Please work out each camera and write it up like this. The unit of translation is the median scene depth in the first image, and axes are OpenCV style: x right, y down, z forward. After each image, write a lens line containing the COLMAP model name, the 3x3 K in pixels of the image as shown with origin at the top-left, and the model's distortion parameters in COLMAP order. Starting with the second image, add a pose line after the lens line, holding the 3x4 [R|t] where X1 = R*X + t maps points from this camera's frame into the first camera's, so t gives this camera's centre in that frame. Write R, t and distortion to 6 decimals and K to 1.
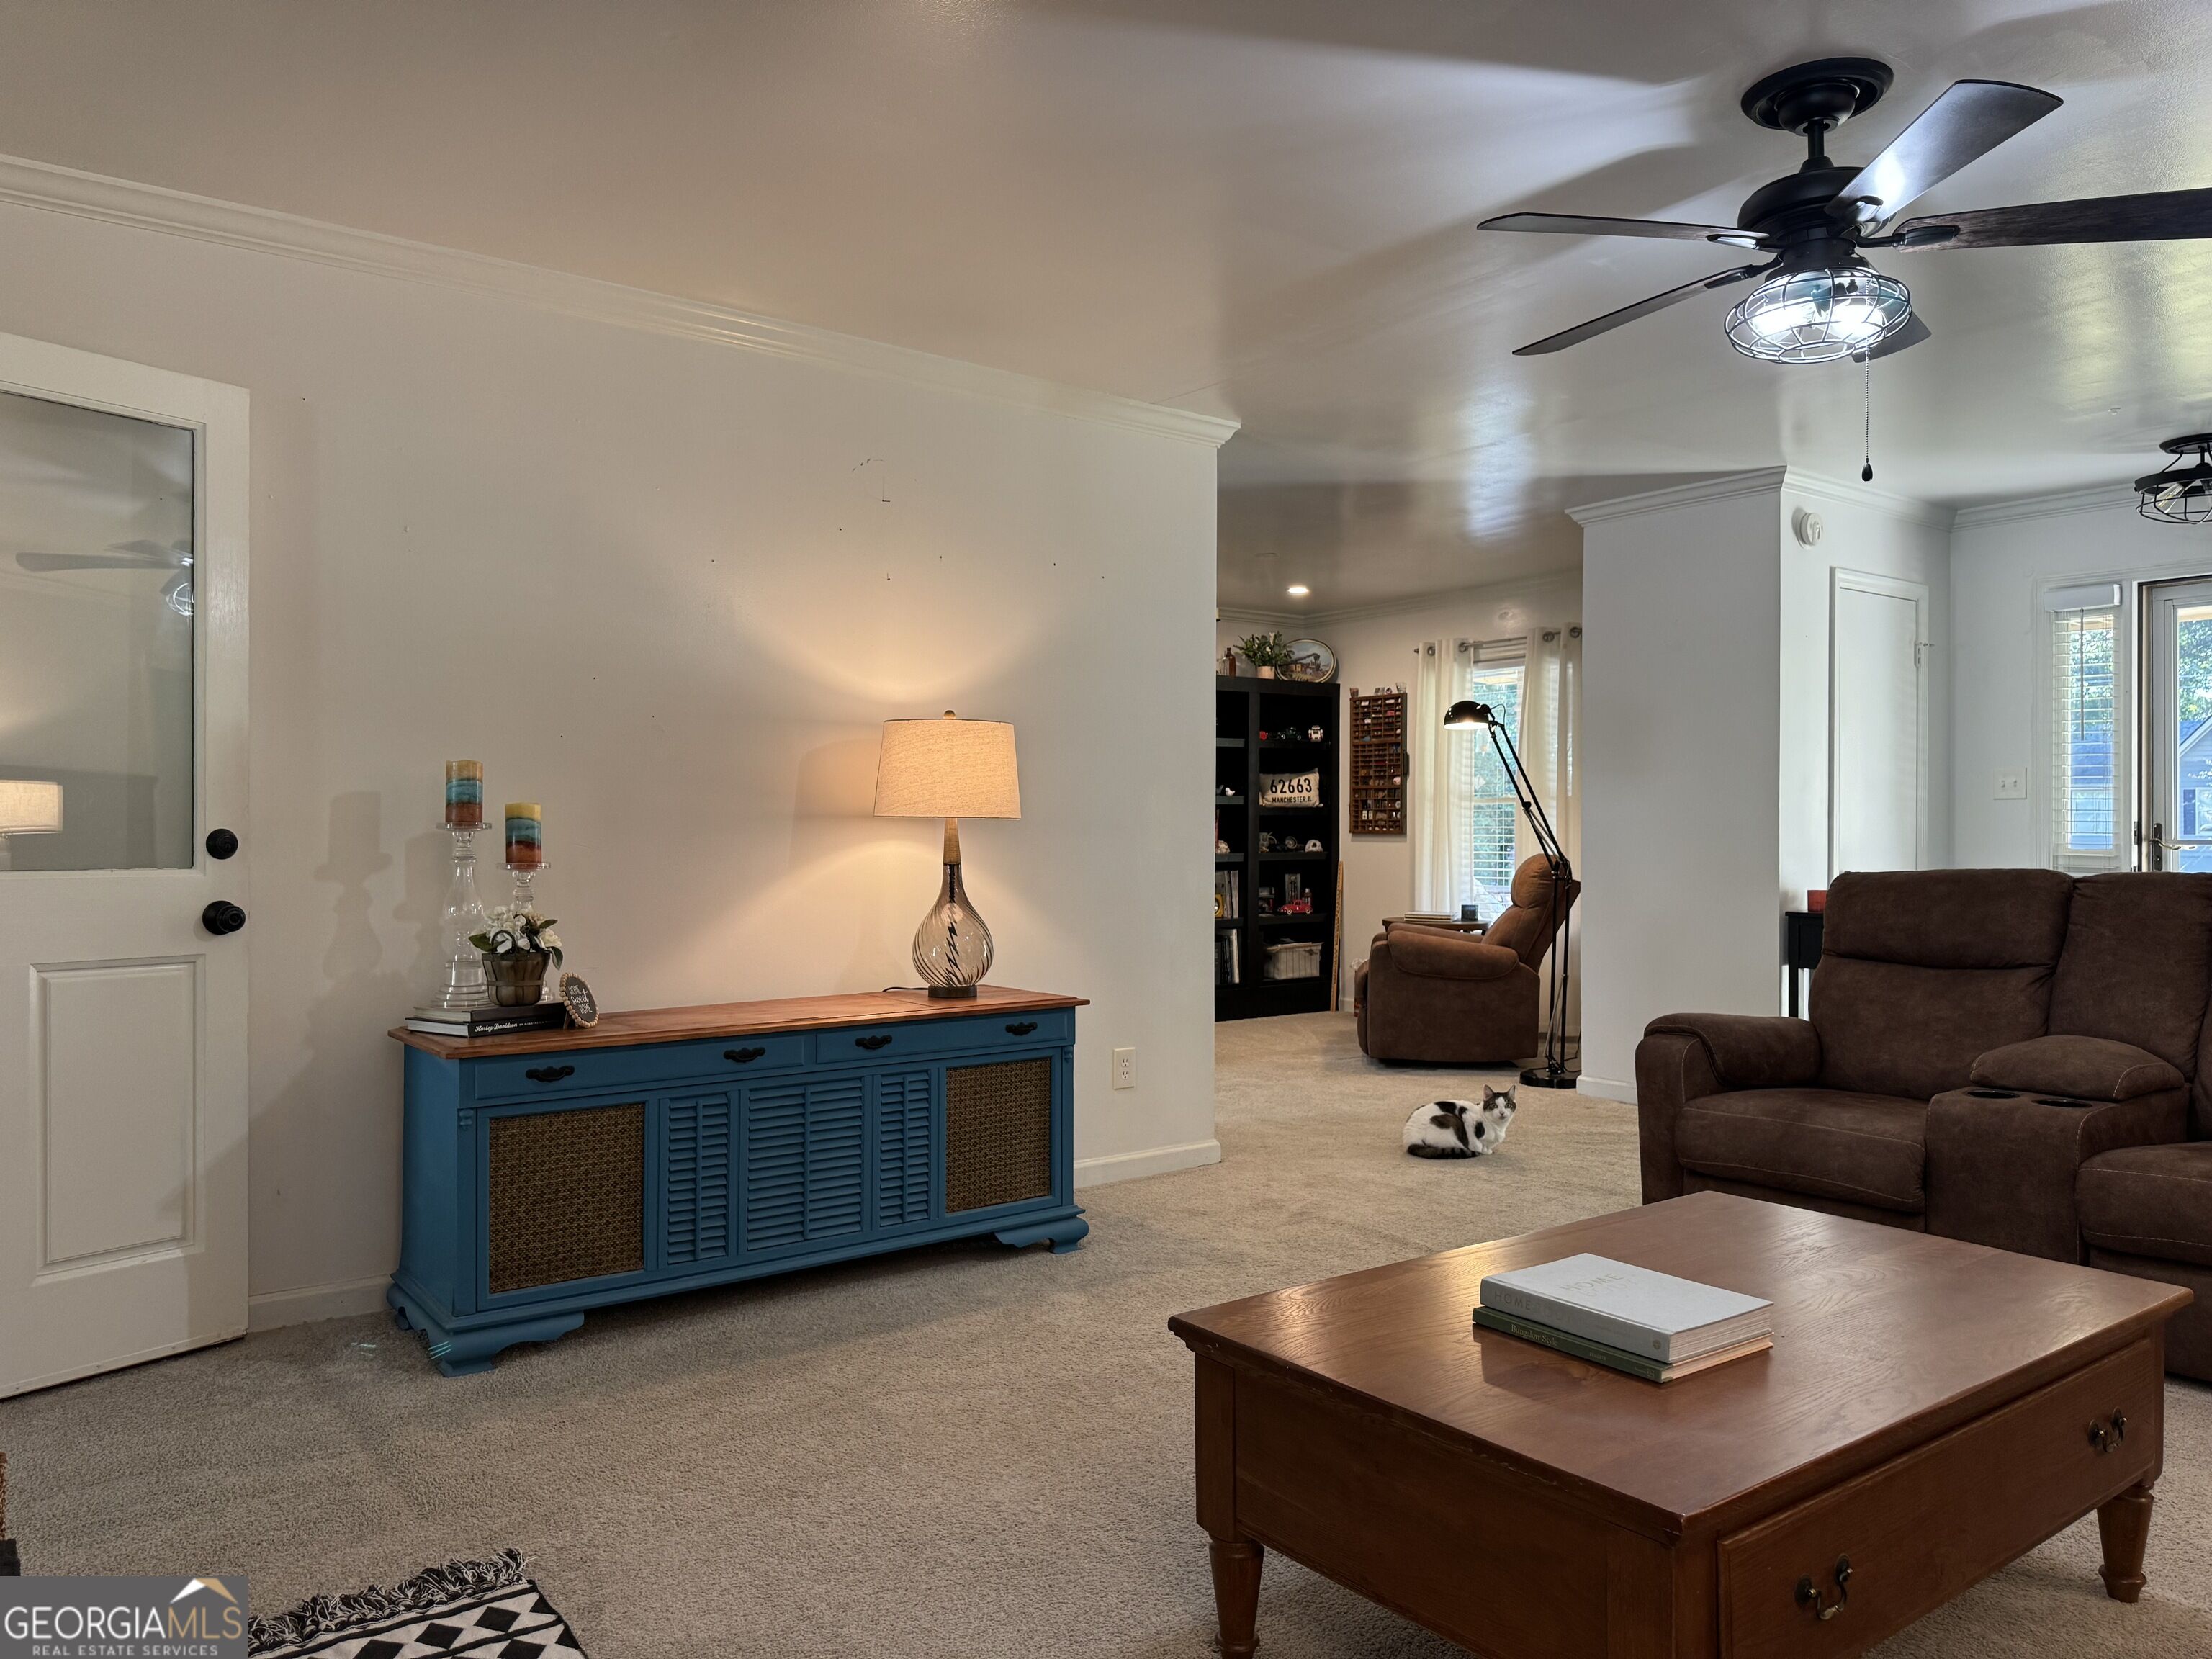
lens RADIAL K [[1549.6, 0, 1198.7], [0, 1549.6, 866.4], [0, 0, 1]] dist [0.062373, -0.069713]
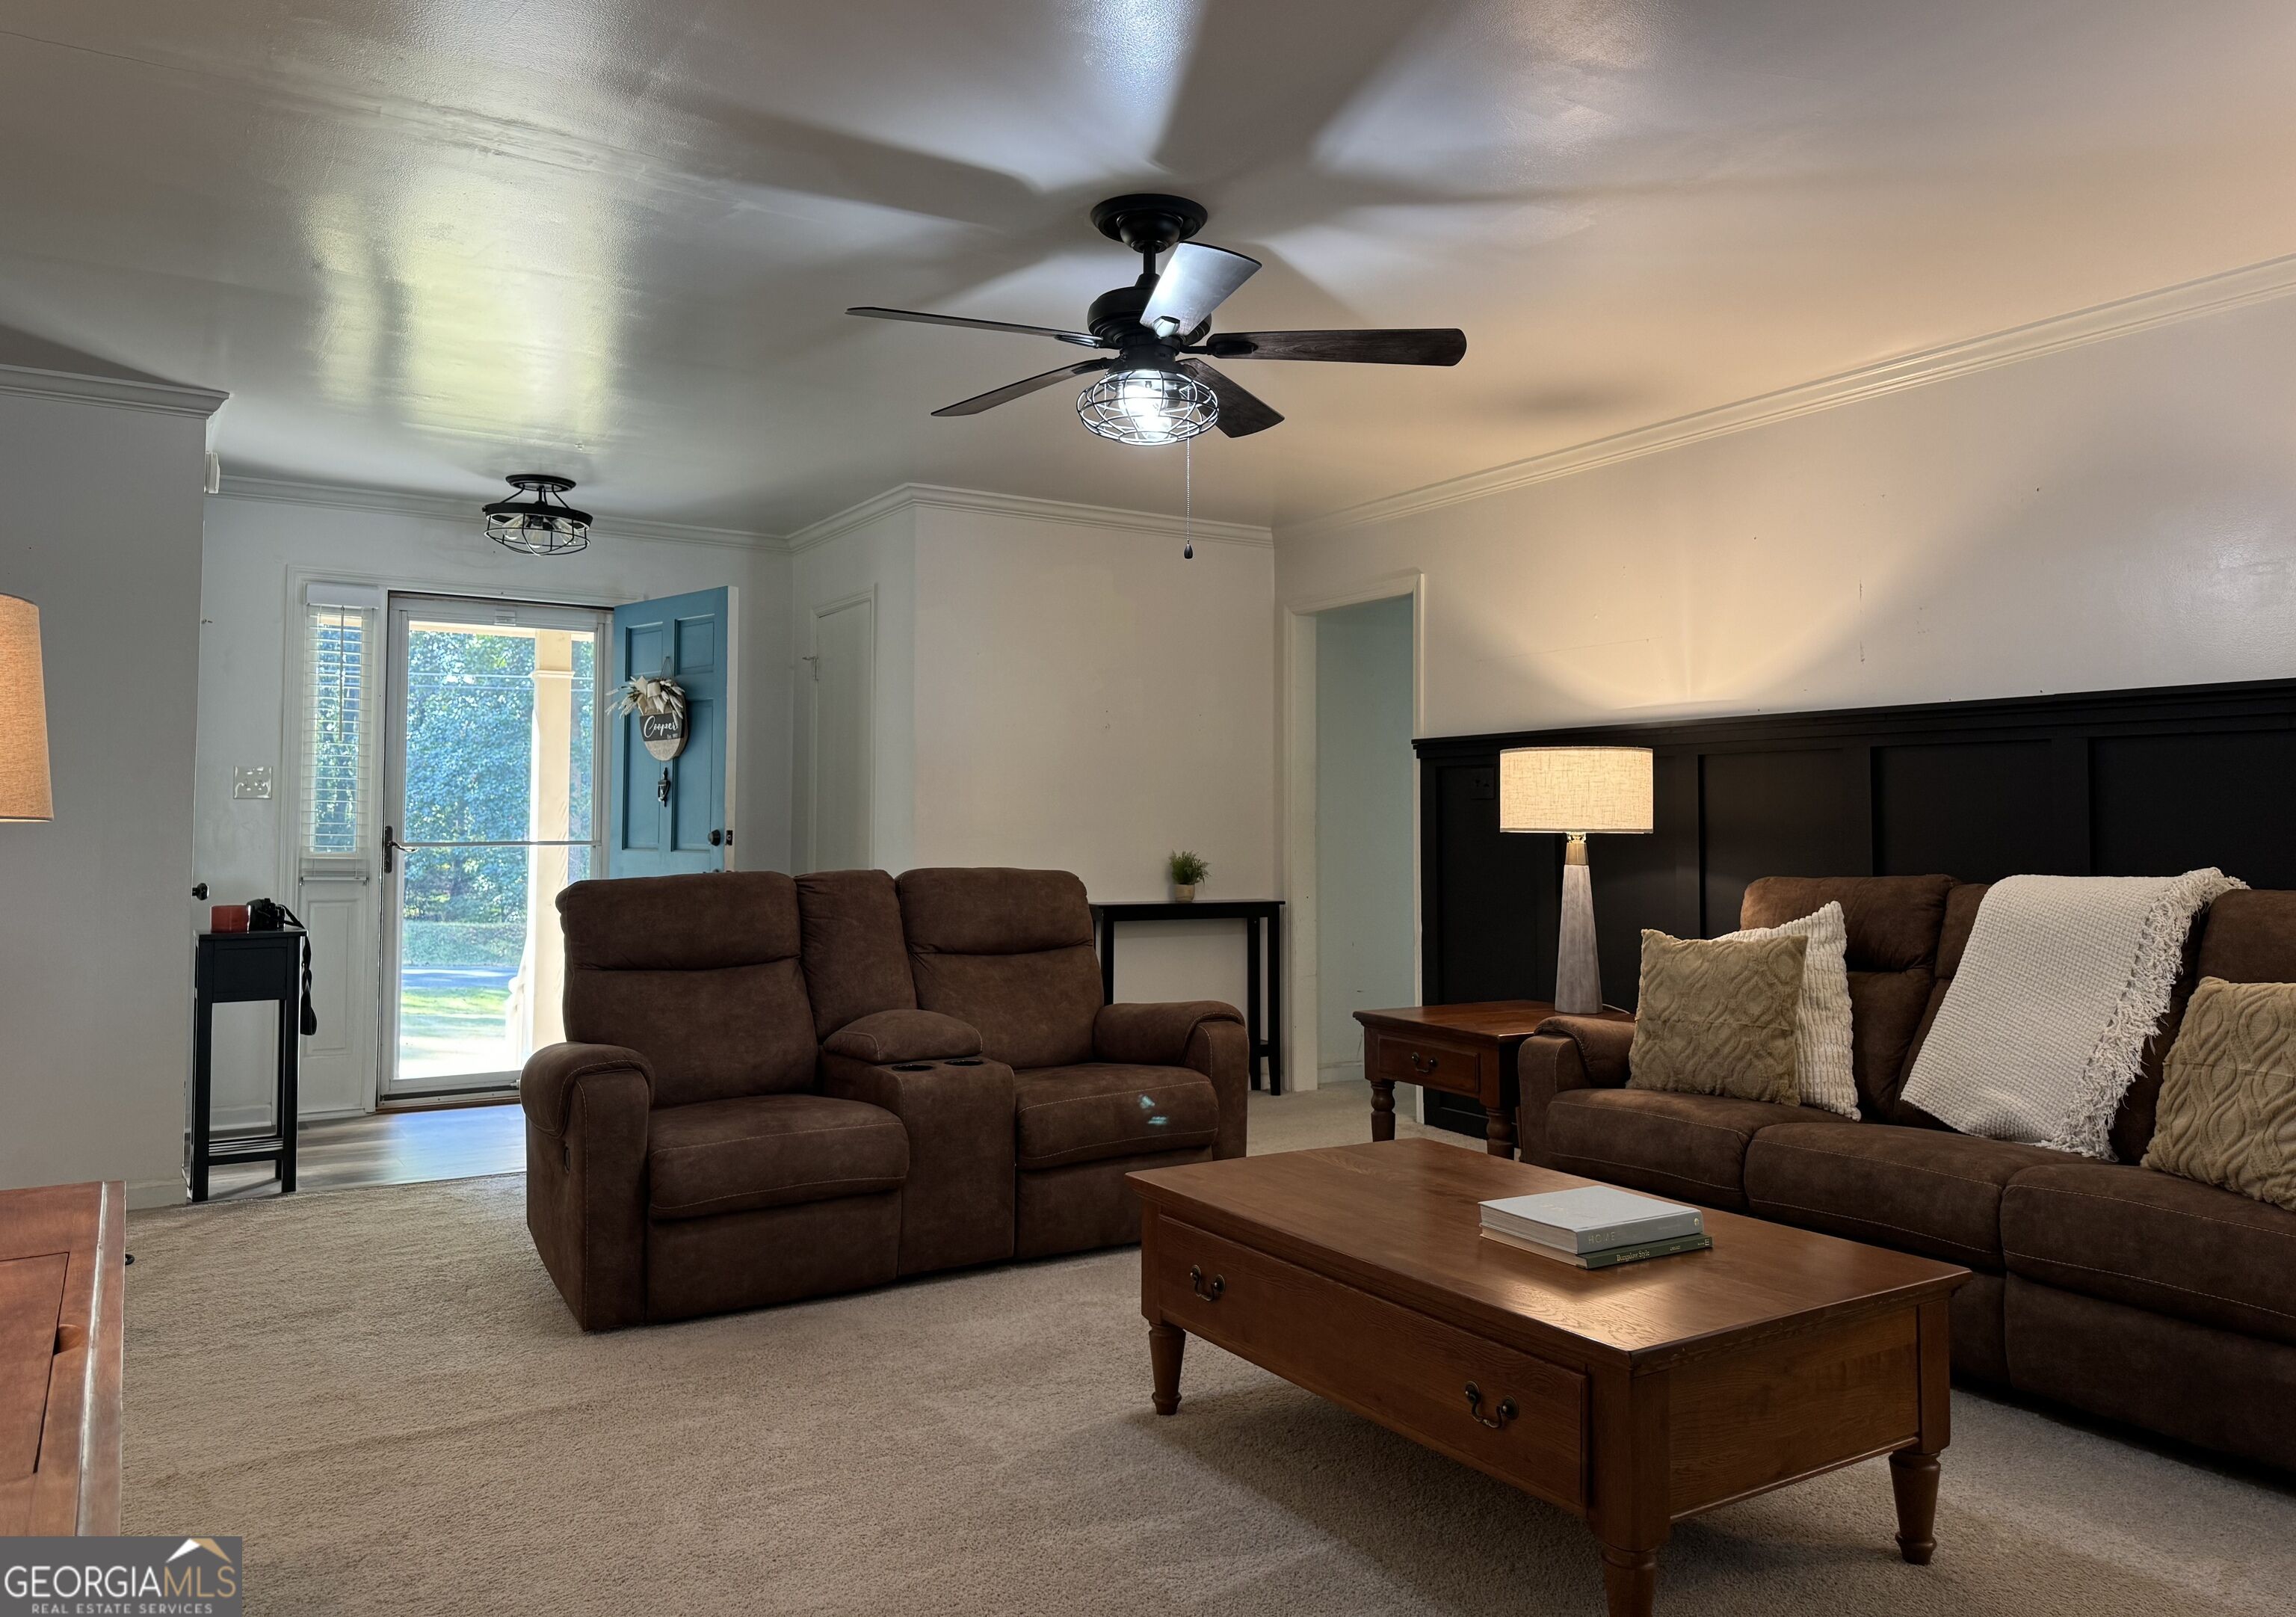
lens RADIAL K [[1574.6, 0, 1150.1], [0, 1574.6, 788.2], [0, 0, 1]] dist [-0.034036, -0.011750]
pose [[0.075484, 0.028371, 0.996743, -0.531381], [0.017380, 0.999406, -0.029763, -0.018420], [-0.996996, 0.019570, 0.074946, 0.617173]]
